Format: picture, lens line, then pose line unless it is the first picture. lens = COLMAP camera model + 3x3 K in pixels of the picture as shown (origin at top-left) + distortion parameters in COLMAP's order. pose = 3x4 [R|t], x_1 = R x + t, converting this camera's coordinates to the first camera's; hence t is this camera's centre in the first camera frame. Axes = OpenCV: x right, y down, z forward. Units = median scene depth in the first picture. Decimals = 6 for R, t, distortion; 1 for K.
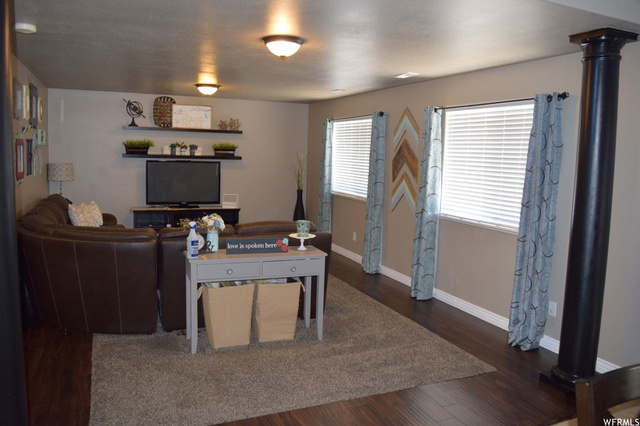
lens RADIAL K [[498.7, 0, 320.0], [0, 498.7, 213.0], [0, 0, 1]] dist [-0.087783, 0.001724]
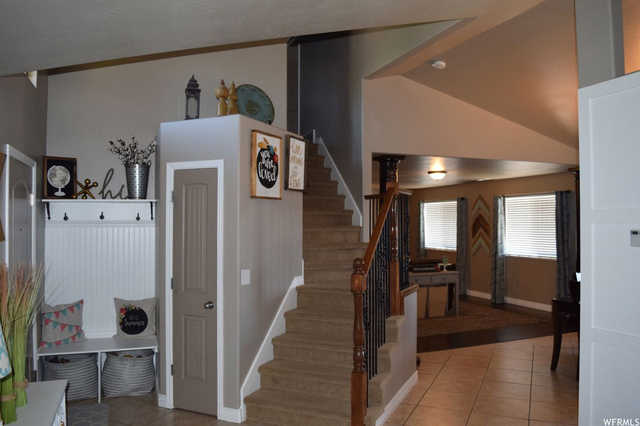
lens RADIAL K [[498.7, 0, 320.0], [0, 498.7, 213.0], [0, 0, 1]] dist [-0.087783, 0.001724]
pose [[0.998947, -0.035453, -0.029129, -0.310095], [0.031092, 0.989875, -0.138491, 0.066431], [0.033744, 0.137440, 0.989935, -0.670520]]
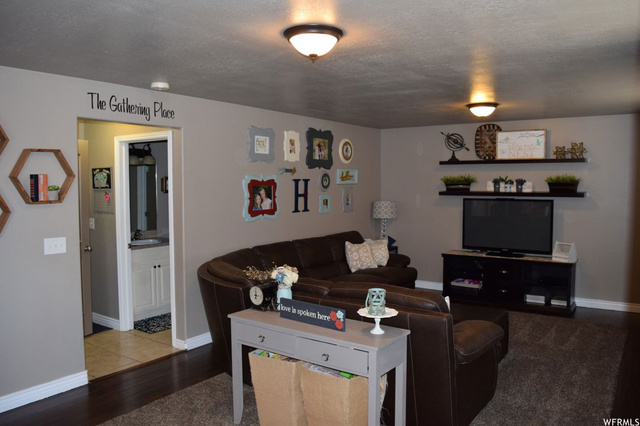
lens RADIAL K [[498.7, 0, 320.0], [0, 498.7, 213.0], [0, 0, 1]] dist [-0.087783, 0.001724]
pose [[0.551927, 0.014704, -0.833763, 0.302111], [-0.080729, 0.996090, -0.035874, -0.034884], [0.829975, 0.087108, 0.550956, 0.372588]]
